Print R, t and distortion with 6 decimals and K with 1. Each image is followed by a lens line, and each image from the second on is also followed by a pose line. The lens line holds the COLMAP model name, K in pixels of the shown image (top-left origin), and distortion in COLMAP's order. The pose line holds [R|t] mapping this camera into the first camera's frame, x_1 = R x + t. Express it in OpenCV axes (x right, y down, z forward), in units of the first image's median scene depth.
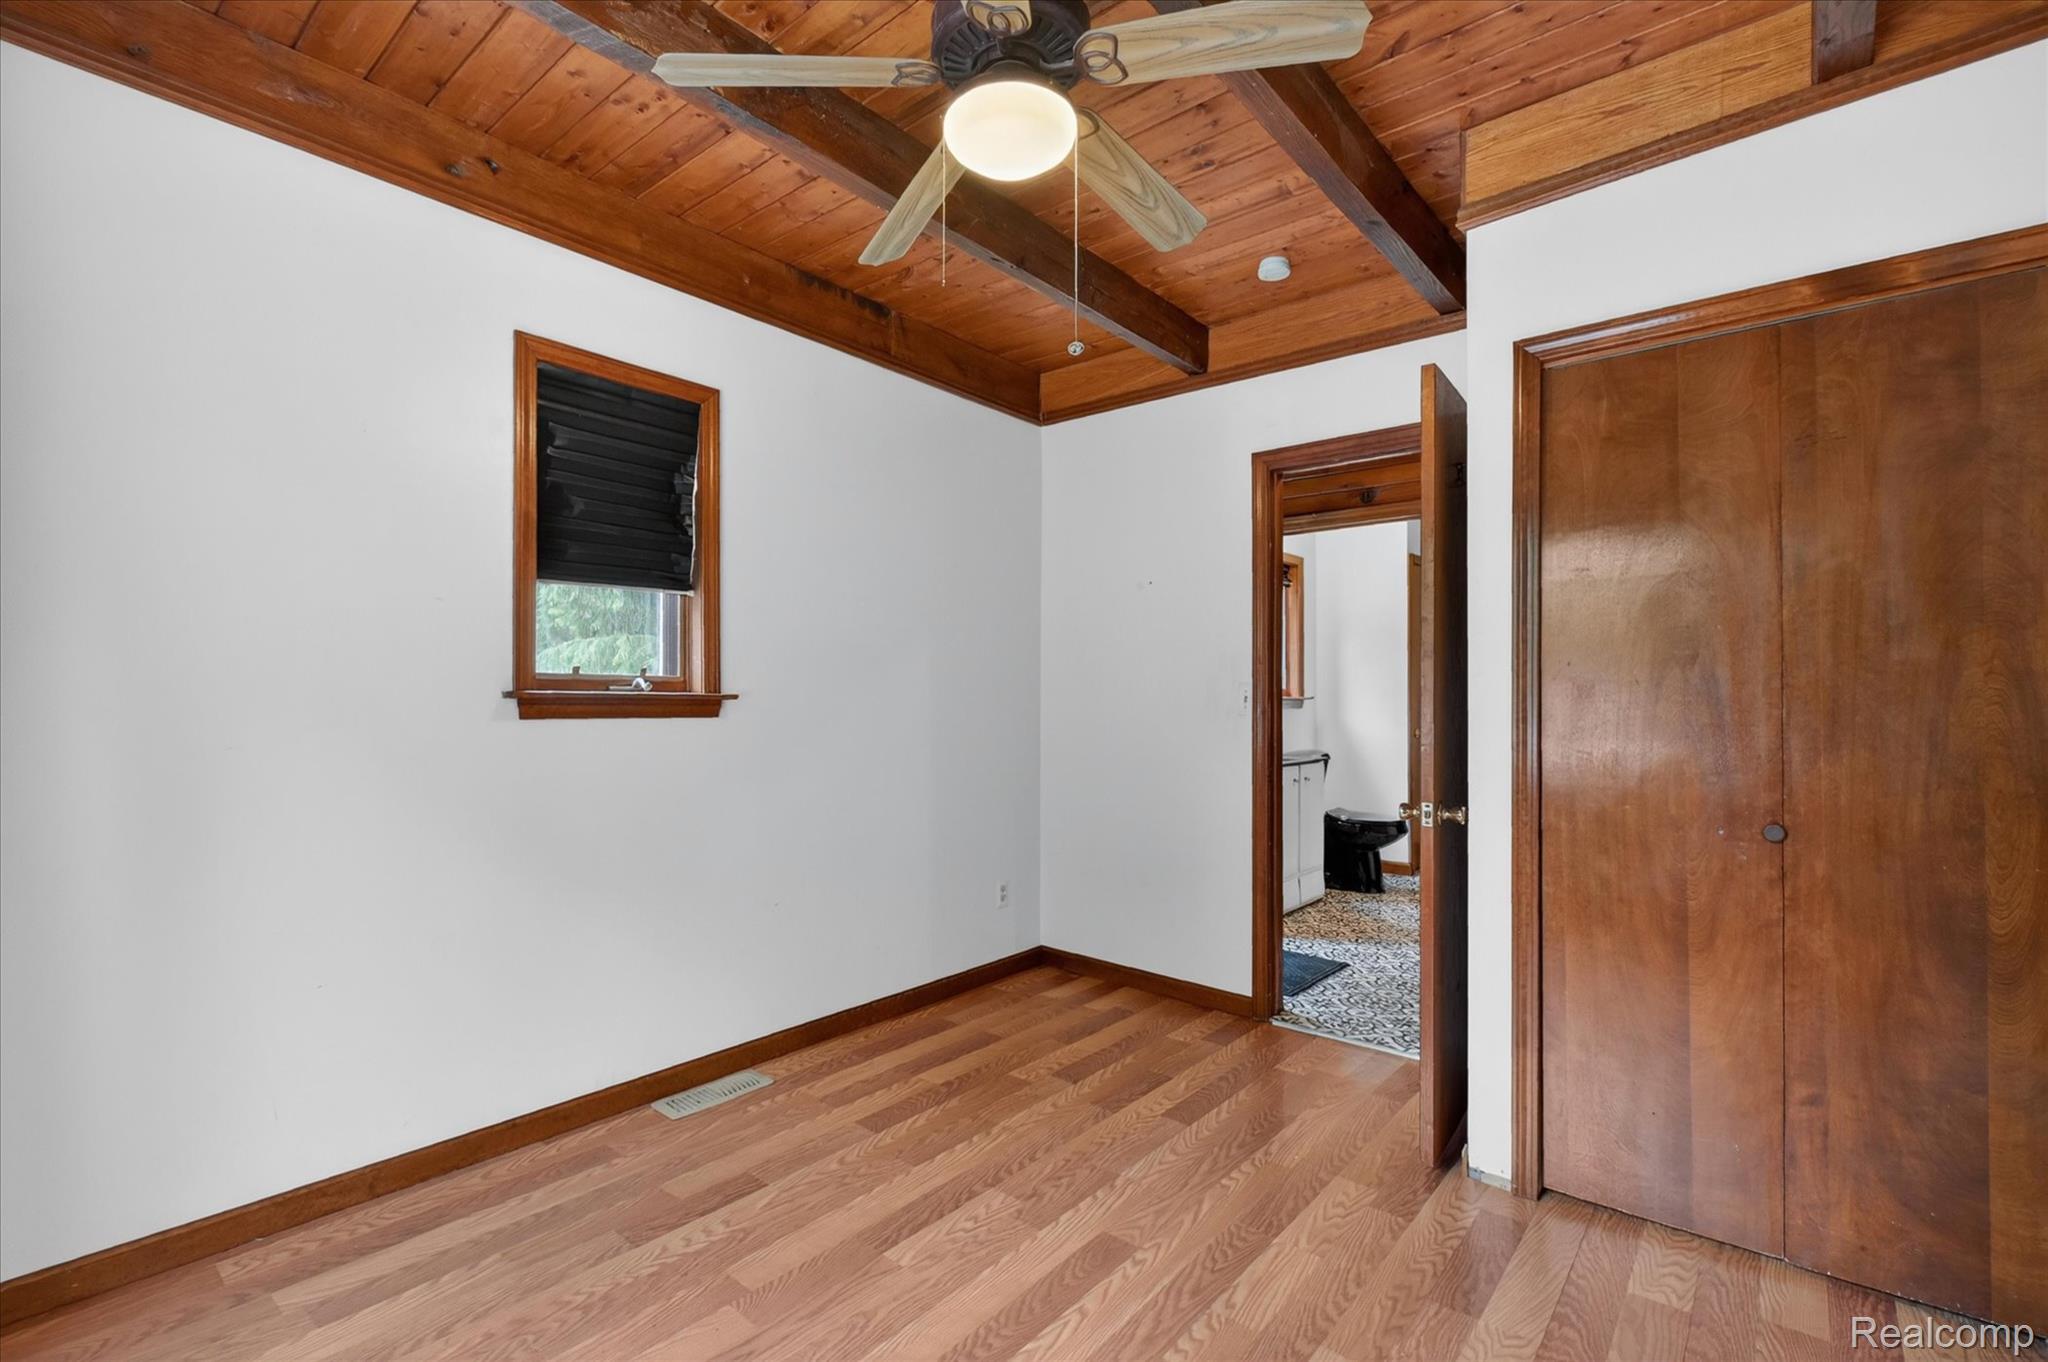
lens RADIAL K [[907.2, 0, 1011.6], [0, 907.2, 692.2], [0, 0, 1]] dist [-0.002184, -0.000491]
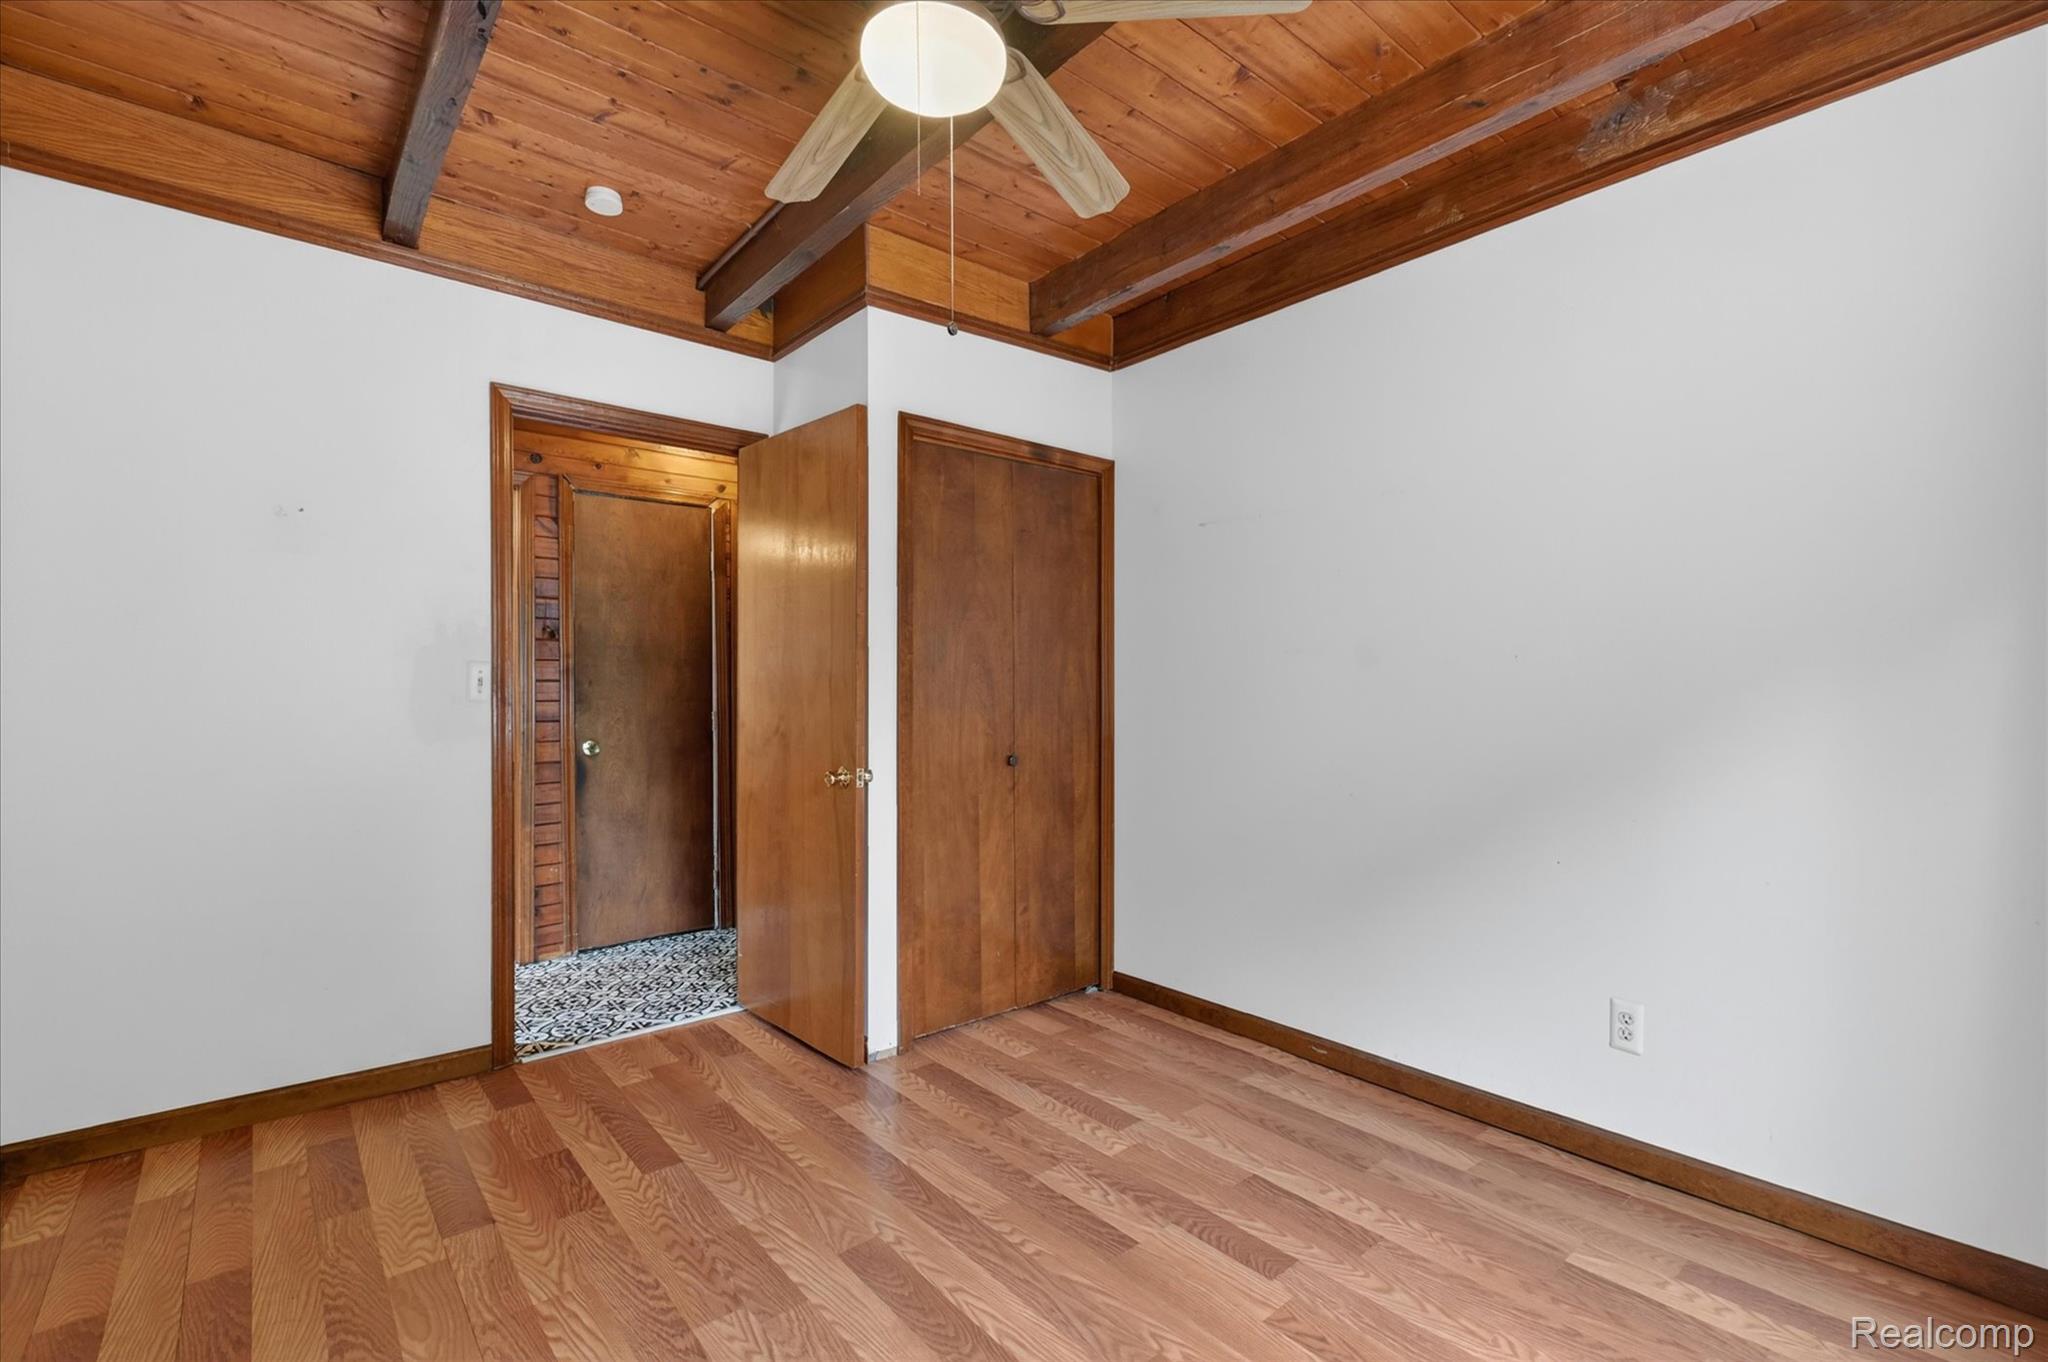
lens RADIAL K [[907.2, 0, 1011.7], [0, 907.2, 683.3], [0, 0, 1]] dist [-0.002184, -0.000491]
pose [[0.165703, 0.000200, 0.986176, -0.568757], [-0.006704, 0.999977, 0.000924, 0.005990], [-0.986153, -0.006765, 0.165700, 0.488871]]
